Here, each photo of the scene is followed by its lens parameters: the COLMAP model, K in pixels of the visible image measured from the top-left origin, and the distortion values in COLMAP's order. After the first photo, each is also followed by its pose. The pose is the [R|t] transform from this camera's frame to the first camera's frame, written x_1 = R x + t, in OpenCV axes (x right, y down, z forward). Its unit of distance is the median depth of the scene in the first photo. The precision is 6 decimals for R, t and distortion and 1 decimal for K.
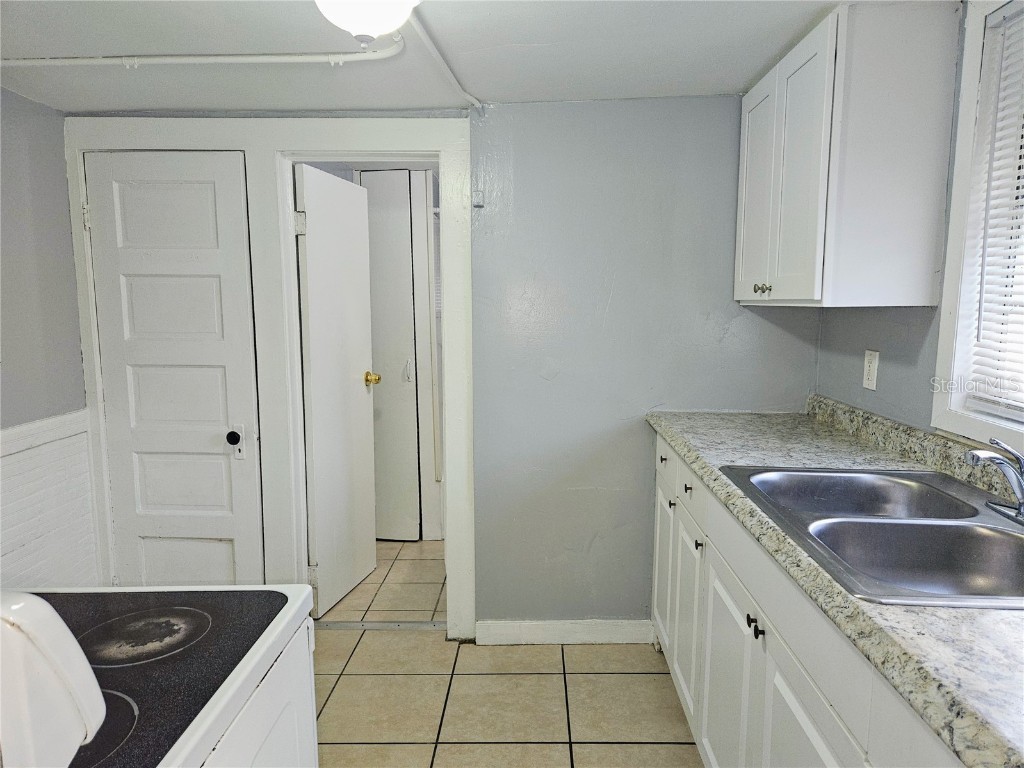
lens RADIAL K [[683.8, 0, 506.8], [0, 683.8, 381.9], [0, 0, 1]] dist [0.079169, -0.055697]
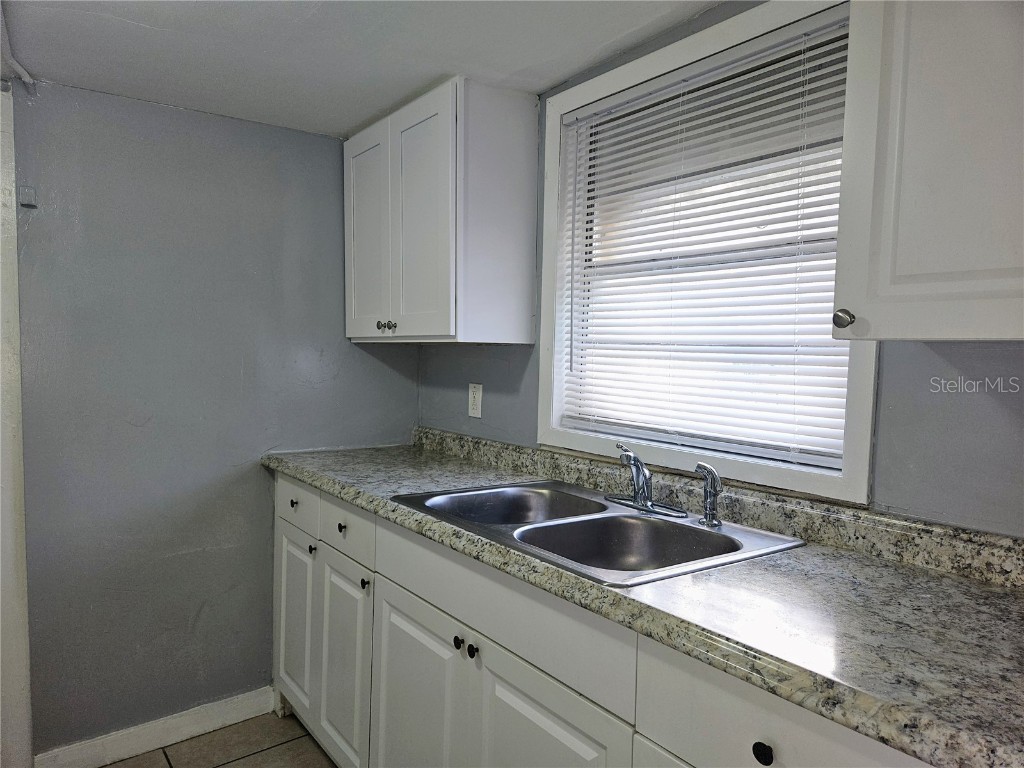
lens RADIAL K [[679.3, 0, 496.4], [0, 679.3, 388.0], [0, 0, 1]] dist [0.085668, -0.074532]
pose [[0.790213, -0.016720, 0.612604, -0.161244], [0.054510, 0.997583, -0.043086, 0.015354], [-0.610403, 0.067440, 0.789214, 0.116434]]
